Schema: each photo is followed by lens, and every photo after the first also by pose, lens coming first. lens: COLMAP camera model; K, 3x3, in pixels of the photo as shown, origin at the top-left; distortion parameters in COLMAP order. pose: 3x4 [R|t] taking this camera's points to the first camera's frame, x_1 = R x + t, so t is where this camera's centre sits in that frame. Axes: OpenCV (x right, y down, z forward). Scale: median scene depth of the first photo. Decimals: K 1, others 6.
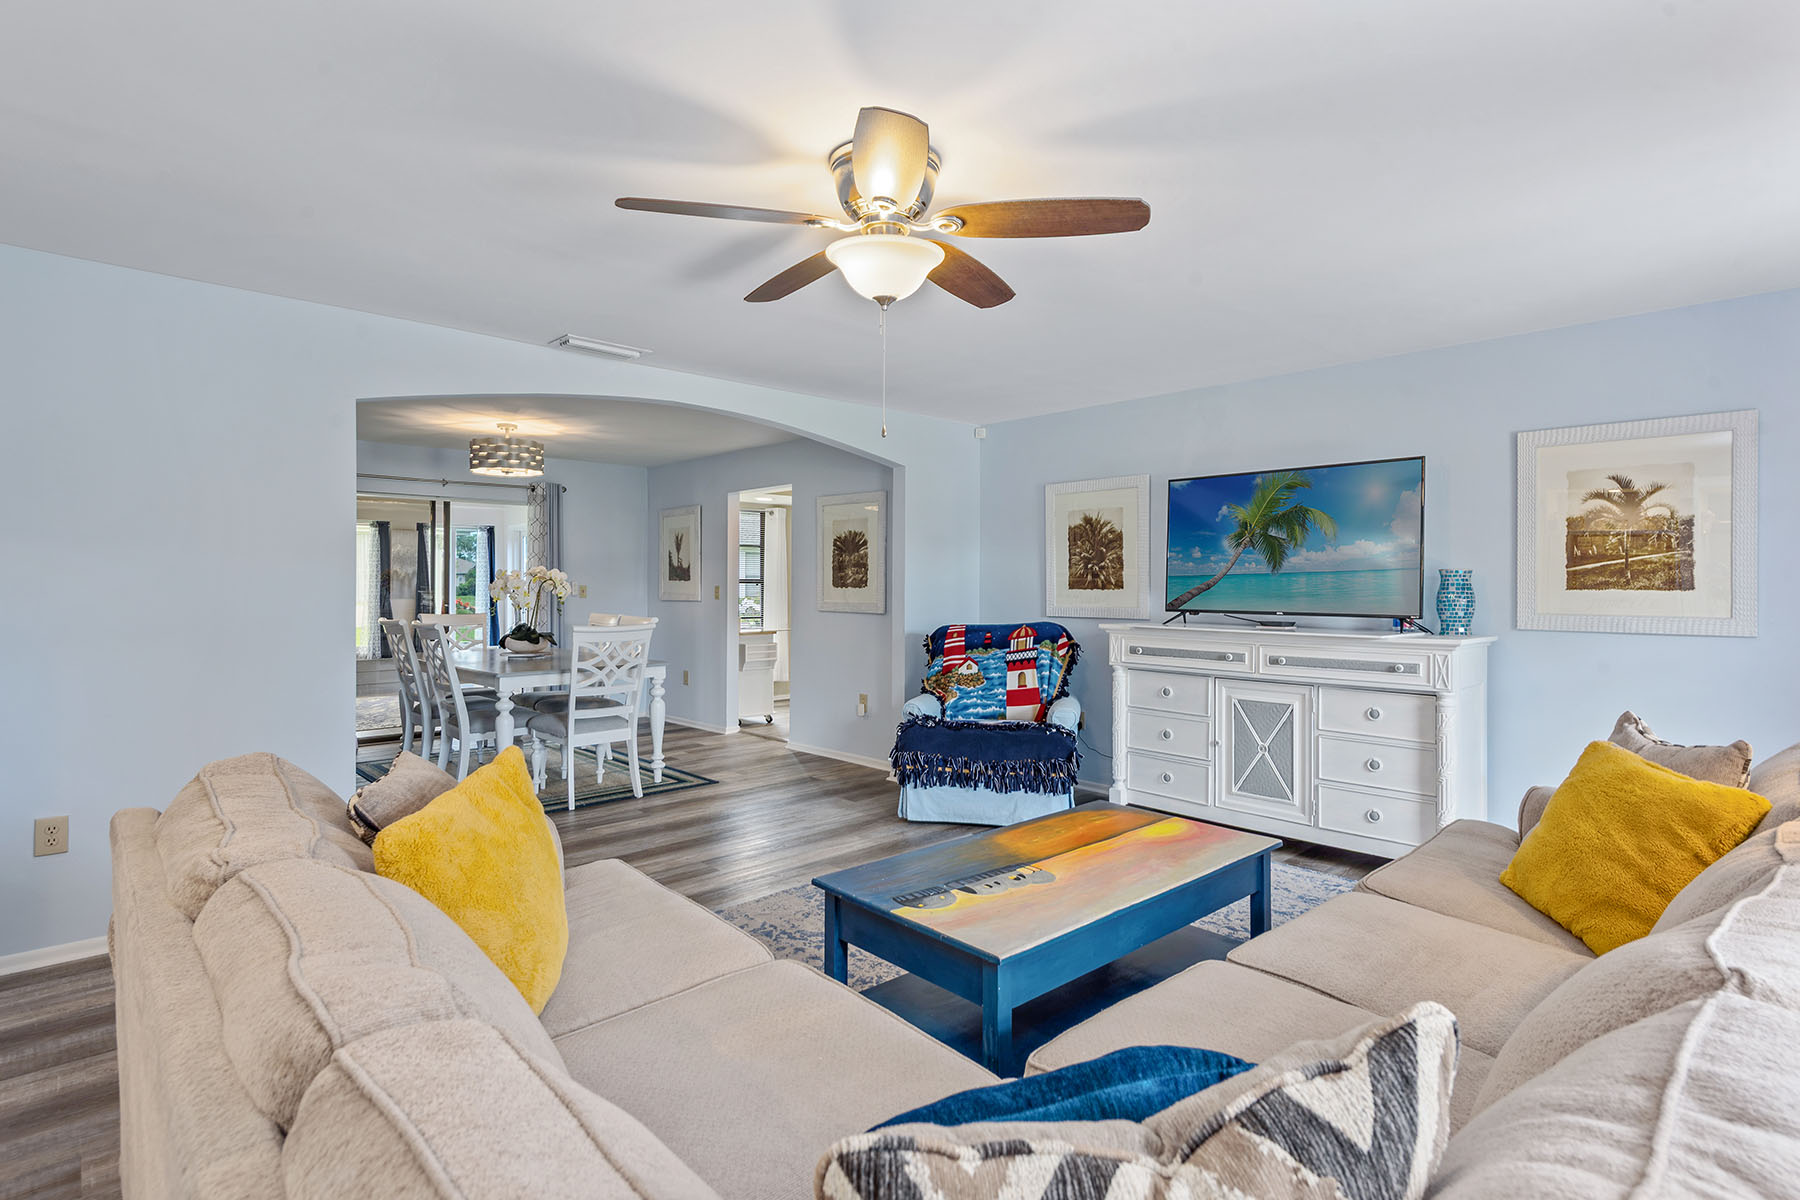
lens RADIAL K [[880.0, 0, 906.4], [0, 880.0, 583.1], [0, 0, 1]] dist [0.000956, 0.000064]
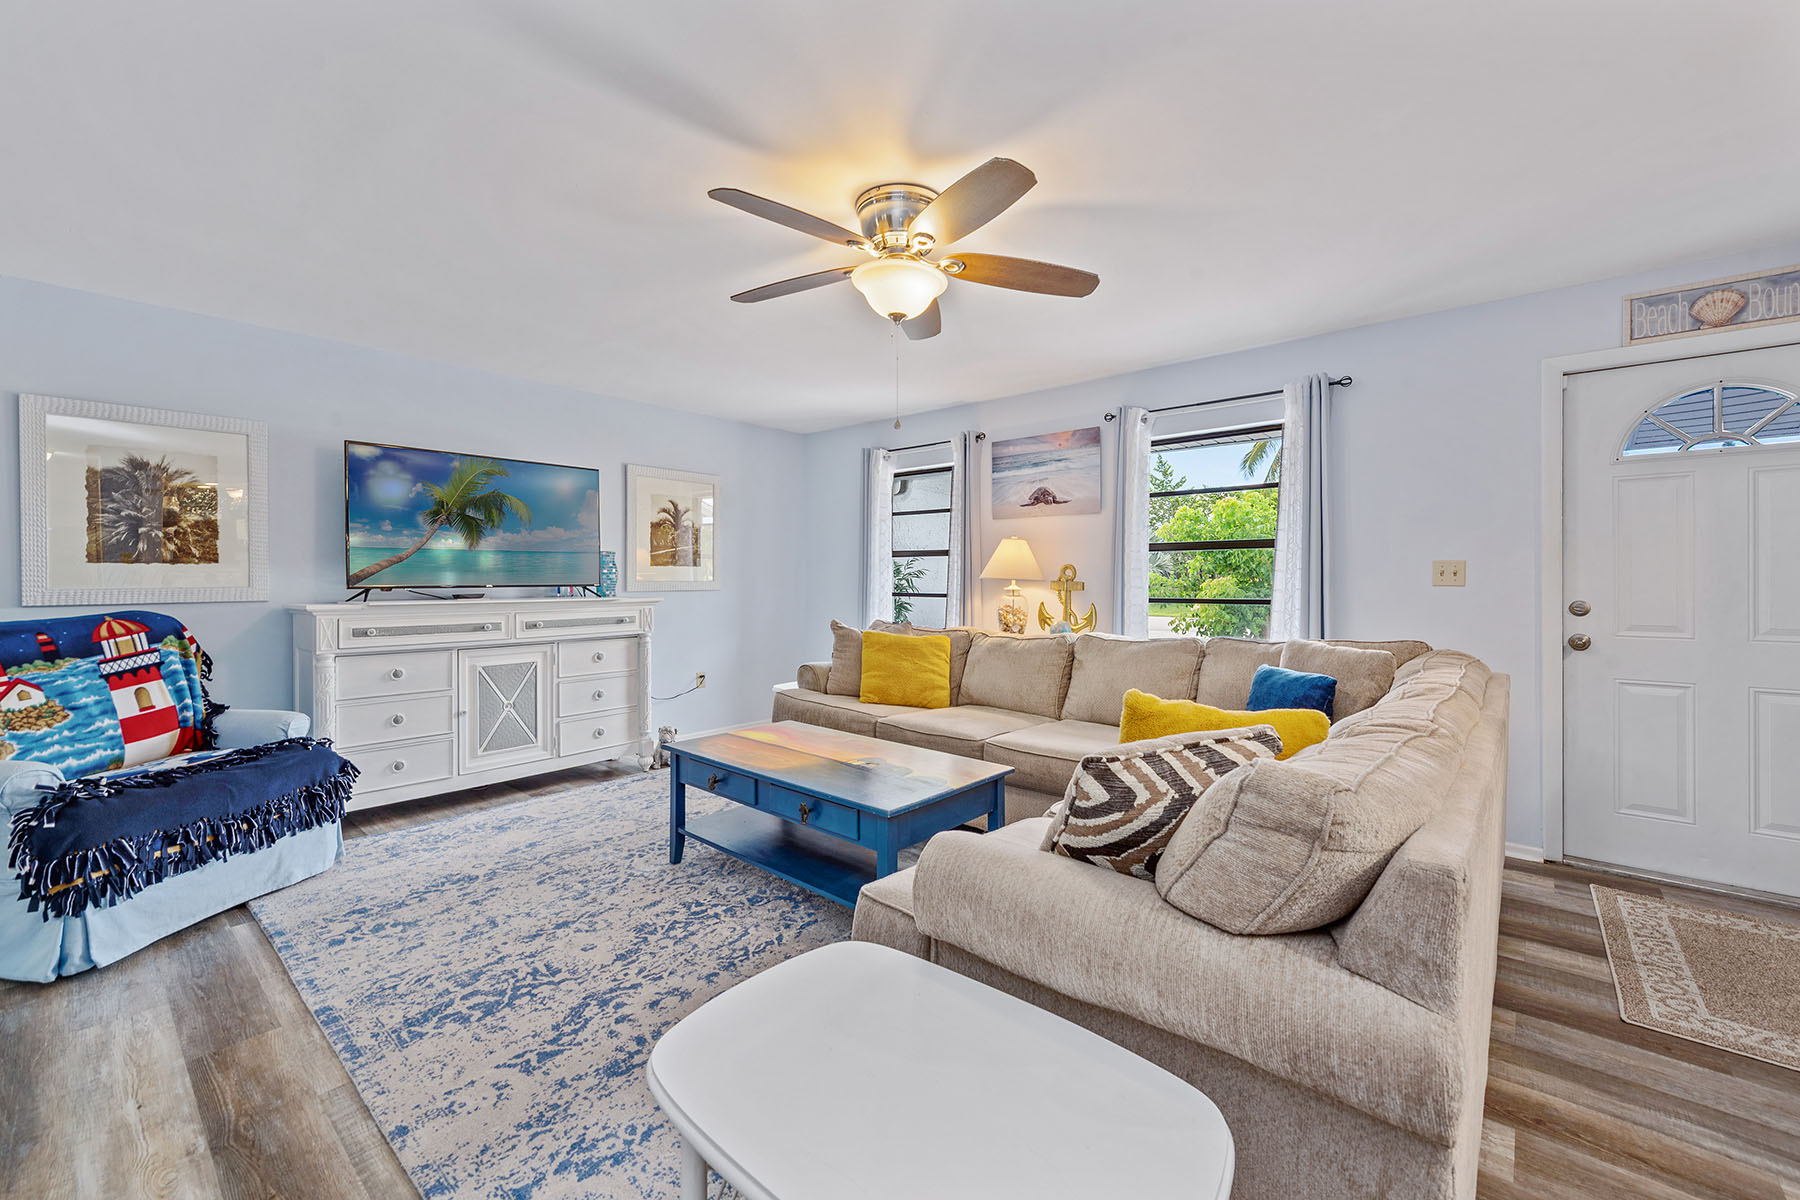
lens RADIAL K [[723.5, 0, 906.8], [0, 723.5, 573.1], [0, 0, 1]] dist [0.000721, -0.000024]
pose [[-0.111376, -0.000286, 0.993778, -0.472726], [-0.003853, 0.999993, -0.000144, 0.013944], [-0.993771, -0.003845, -0.111376, 0.497385]]
